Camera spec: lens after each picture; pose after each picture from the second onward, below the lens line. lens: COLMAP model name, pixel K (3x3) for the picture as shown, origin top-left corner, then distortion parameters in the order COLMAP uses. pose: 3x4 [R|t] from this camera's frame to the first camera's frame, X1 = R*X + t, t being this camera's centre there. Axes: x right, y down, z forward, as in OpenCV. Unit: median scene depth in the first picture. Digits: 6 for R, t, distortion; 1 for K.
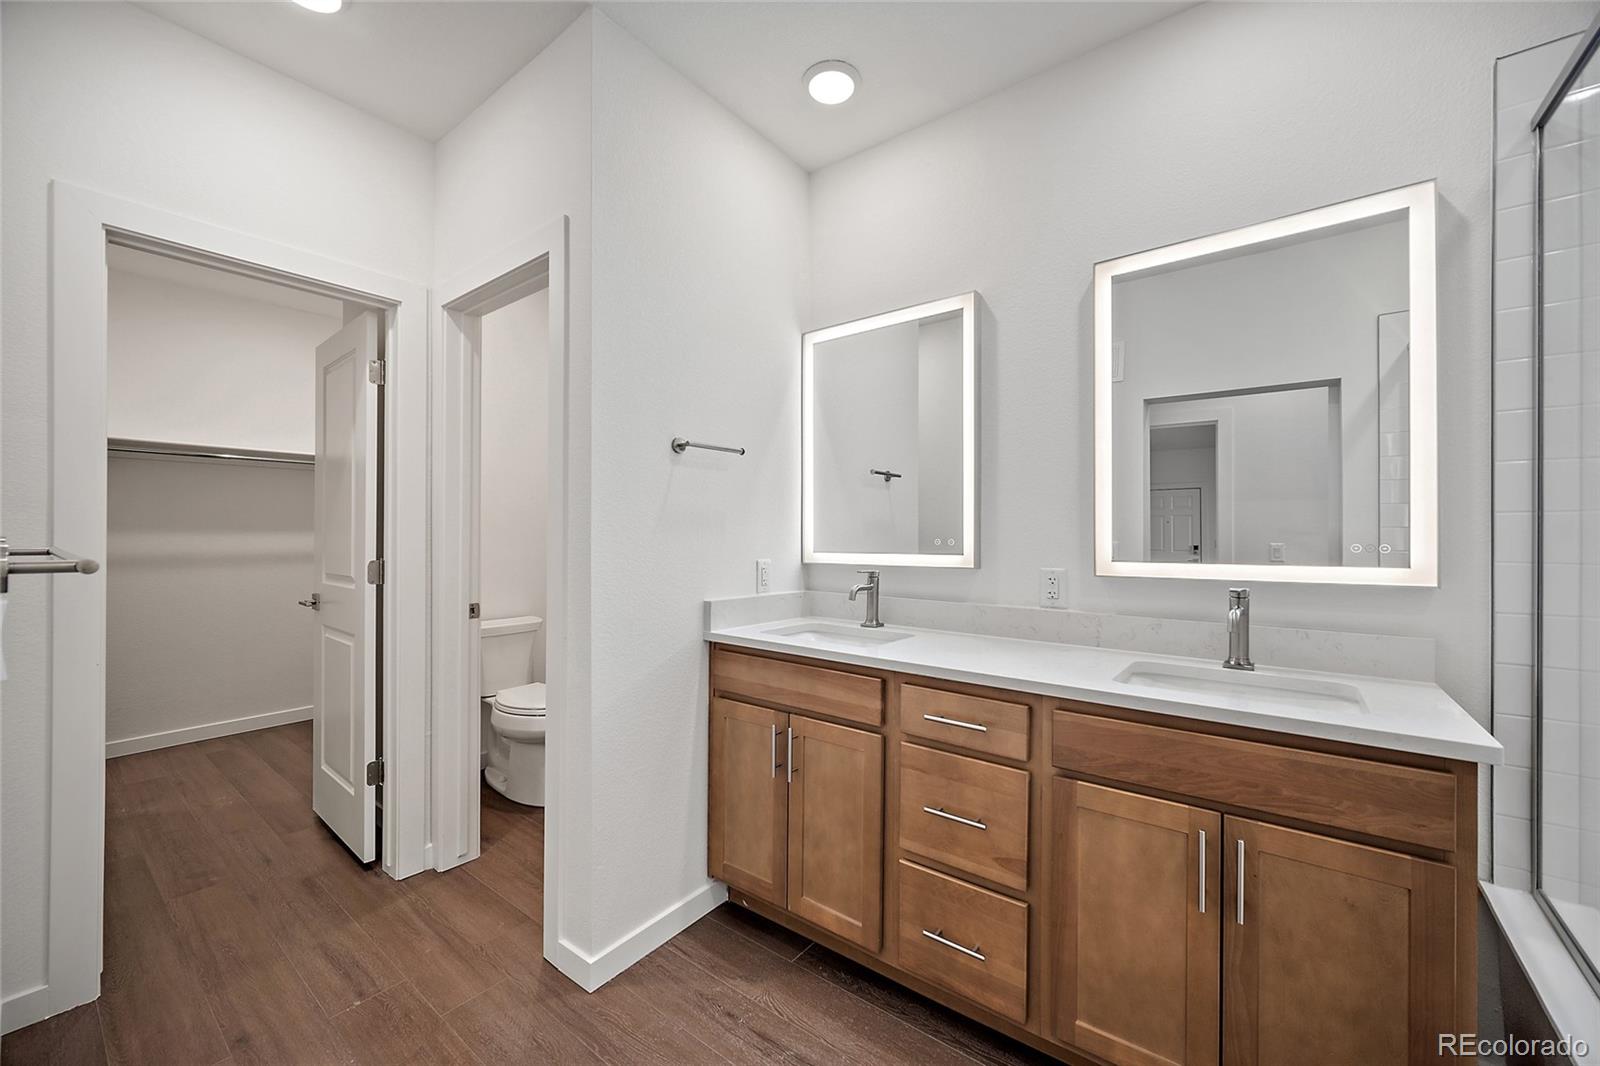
lens RADIAL K [[626.4, 0, 796.3], [0, 626.4, 537.9], [0, 0, 1]] dist [-0.000679, -0.000009]
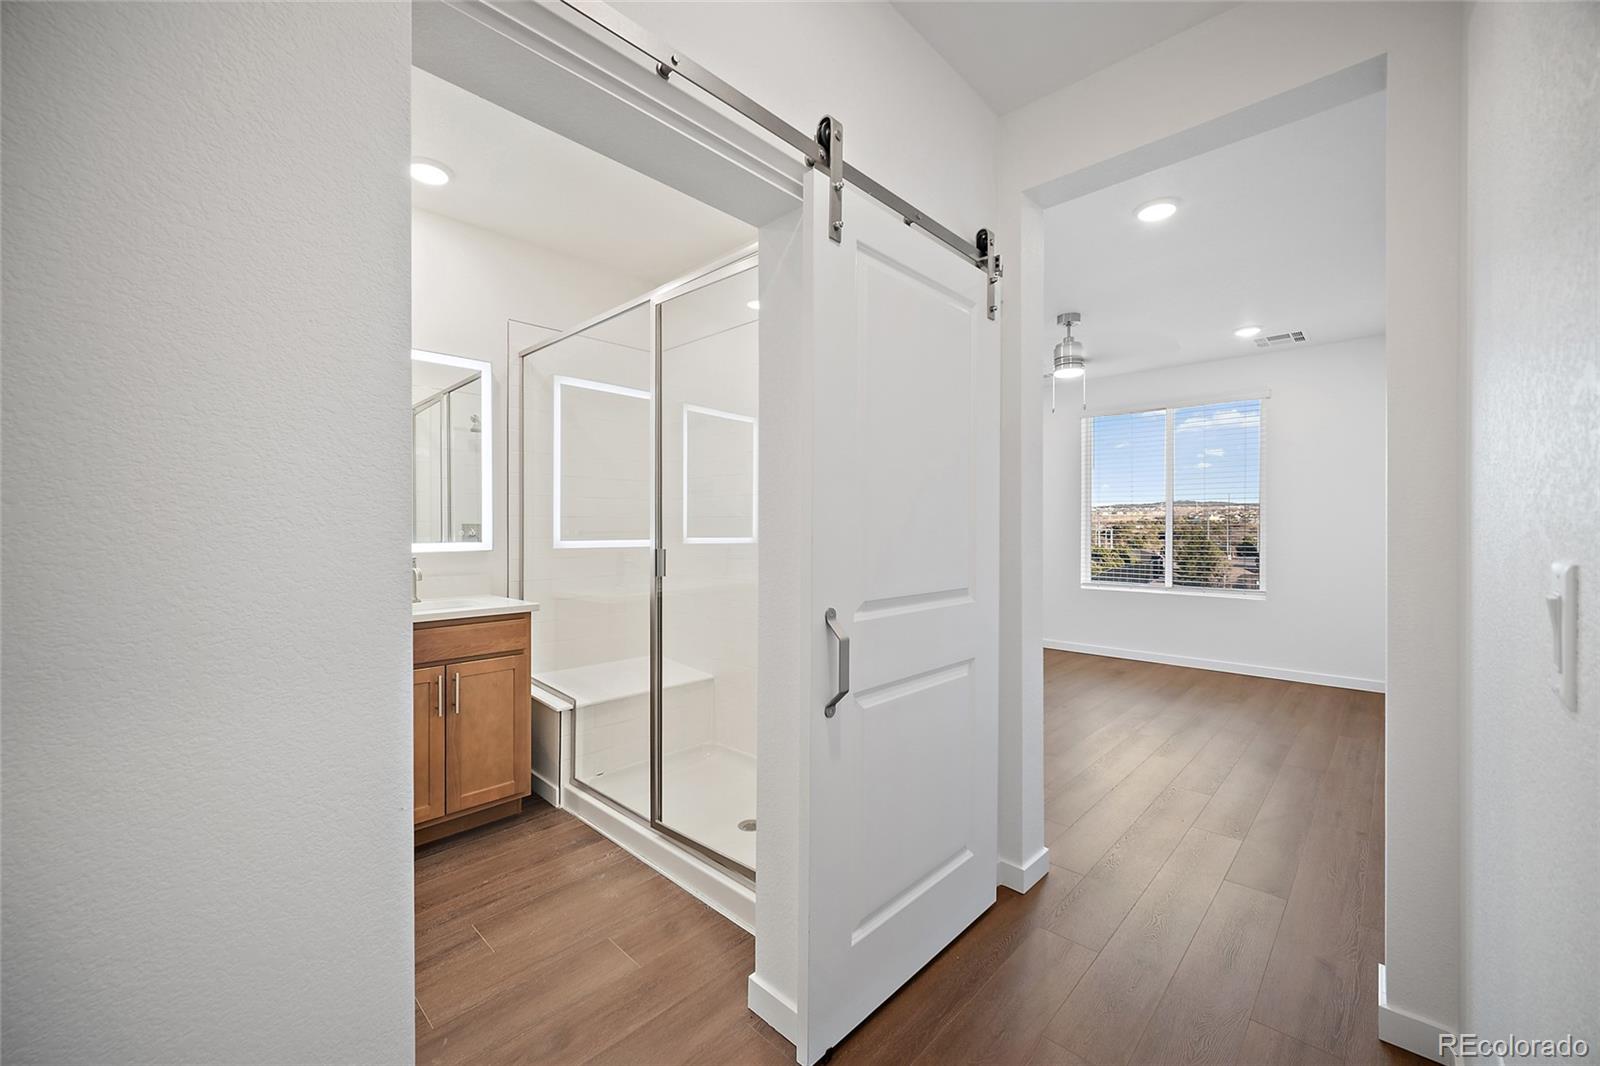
lens RADIAL K [[626.4, 0, 796.3], [0, 626.4, 537.9], [0, 0, 1]] dist [-0.000679, -0.000009]
pose [[0.106837, -0.020146, 0.994072, -1.203773], [-0.001468, 0.999790, 0.020419, -0.011337], [-0.994275, -0.003640, 0.106786, -0.337040]]
